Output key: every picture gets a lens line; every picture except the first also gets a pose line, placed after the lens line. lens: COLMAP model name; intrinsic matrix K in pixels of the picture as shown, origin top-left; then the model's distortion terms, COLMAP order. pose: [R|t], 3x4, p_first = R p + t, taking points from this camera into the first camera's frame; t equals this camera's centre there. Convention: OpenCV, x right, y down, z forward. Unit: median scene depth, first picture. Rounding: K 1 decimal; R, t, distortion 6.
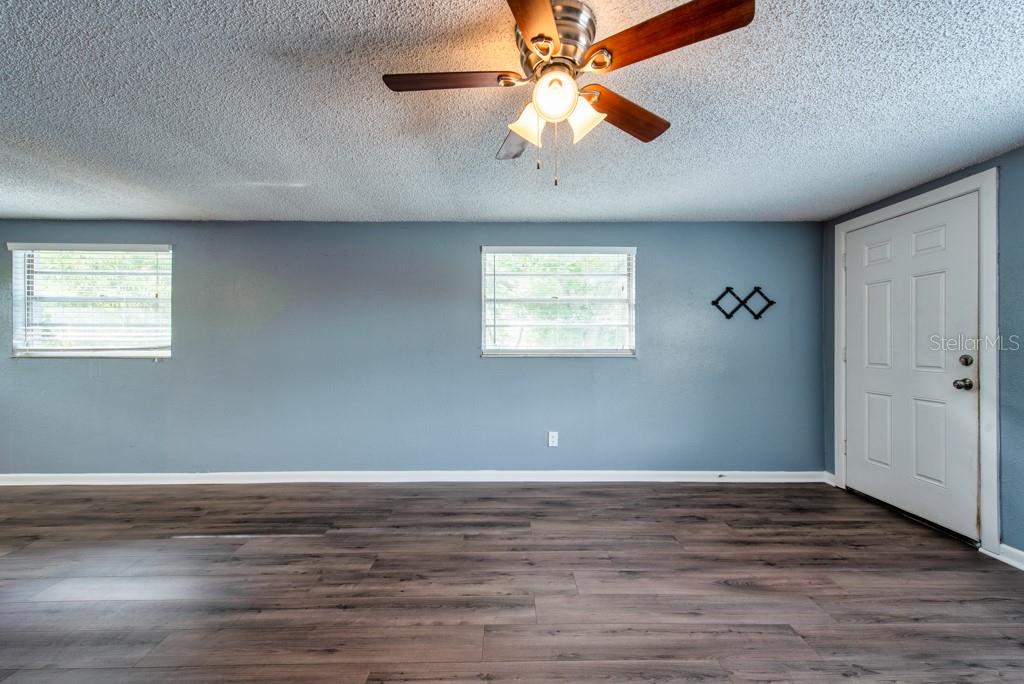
lens RADIAL K [[405.3, 0, 509.7], [0, 405.3, 343.2], [0, 0, 1]] dist [0.012329, -0.000371]
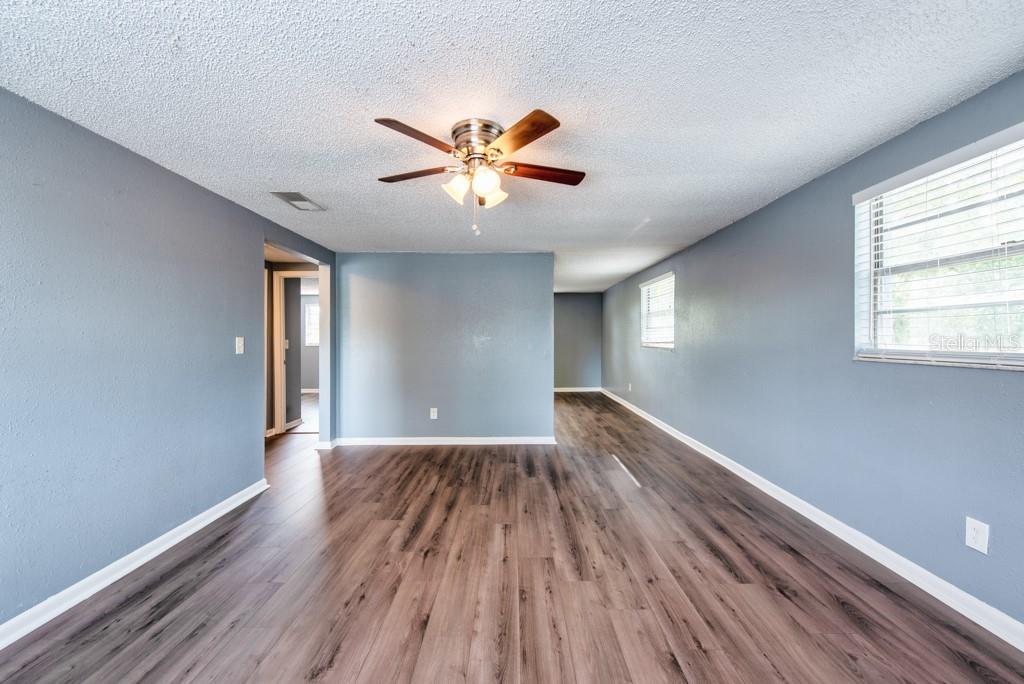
lens RADIAL K [[405.3, 0, 509.7], [0, 405.3, 343.2], [0, 0, 1]] dist [0.012329, -0.000371]
pose [[-0.020760, 0.011790, -0.999715, 0.956367], [0.003119, 0.999926, 0.011728, -0.006399], [0.999780, -0.002875, -0.020795, 0.690889]]
